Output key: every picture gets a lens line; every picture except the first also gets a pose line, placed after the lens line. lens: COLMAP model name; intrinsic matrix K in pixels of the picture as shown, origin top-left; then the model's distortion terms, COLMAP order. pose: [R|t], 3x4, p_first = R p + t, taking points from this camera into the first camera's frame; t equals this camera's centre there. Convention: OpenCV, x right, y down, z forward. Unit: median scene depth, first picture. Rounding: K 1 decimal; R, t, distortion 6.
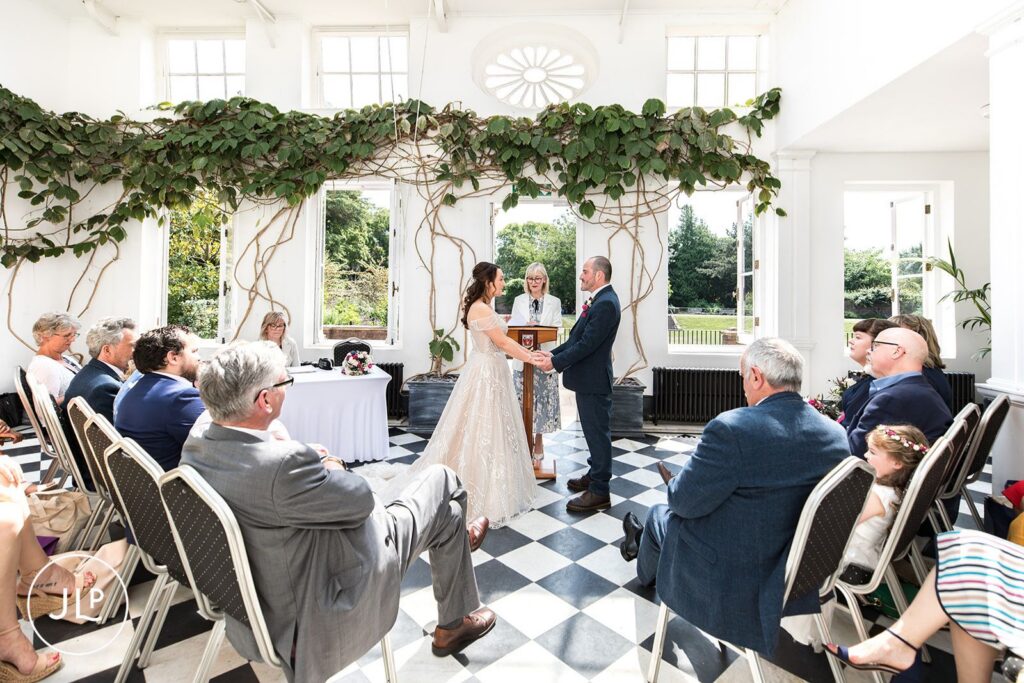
lens RADIAL K [[494.5, 0, 519.0], [0, 494.5, 297.8], [0, 0, 1]] dist [0.004344, -0.000191]
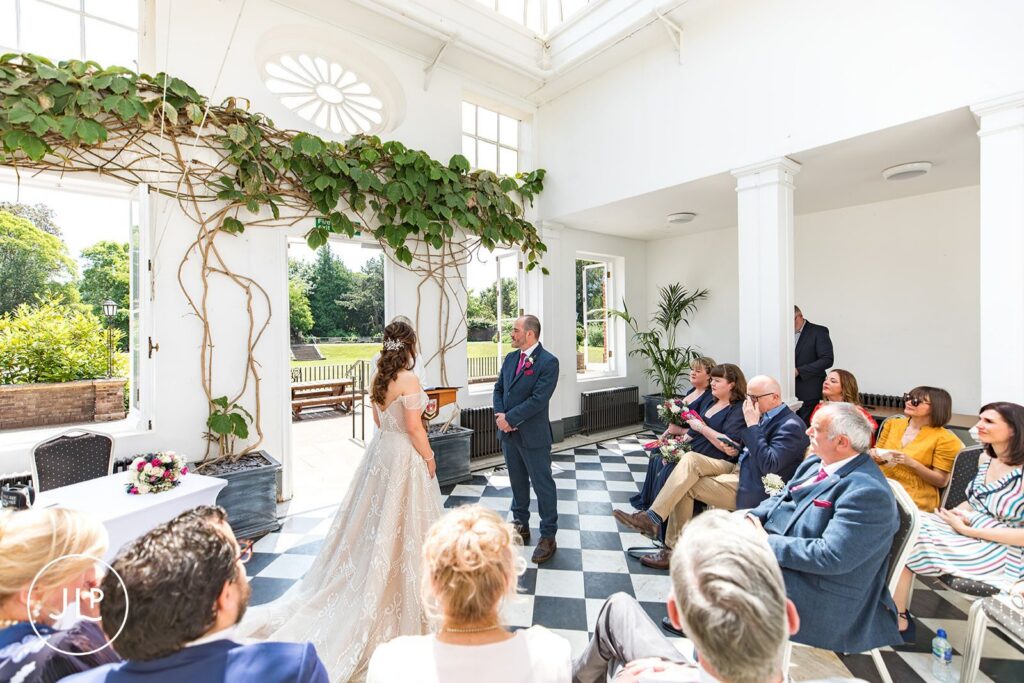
lens RADIAL K [[454.8, 0, 511.6], [0, 454.8, 333.4], [0, 0, 1]] dist [-0.000496, 0.000912]
pose [[0.755413, -0.025313, 0.654760, -0.277713], [0.017252, 0.999675, 0.018744, -0.039060], [-0.655022, -0.002863, 0.755605, 0.192555]]
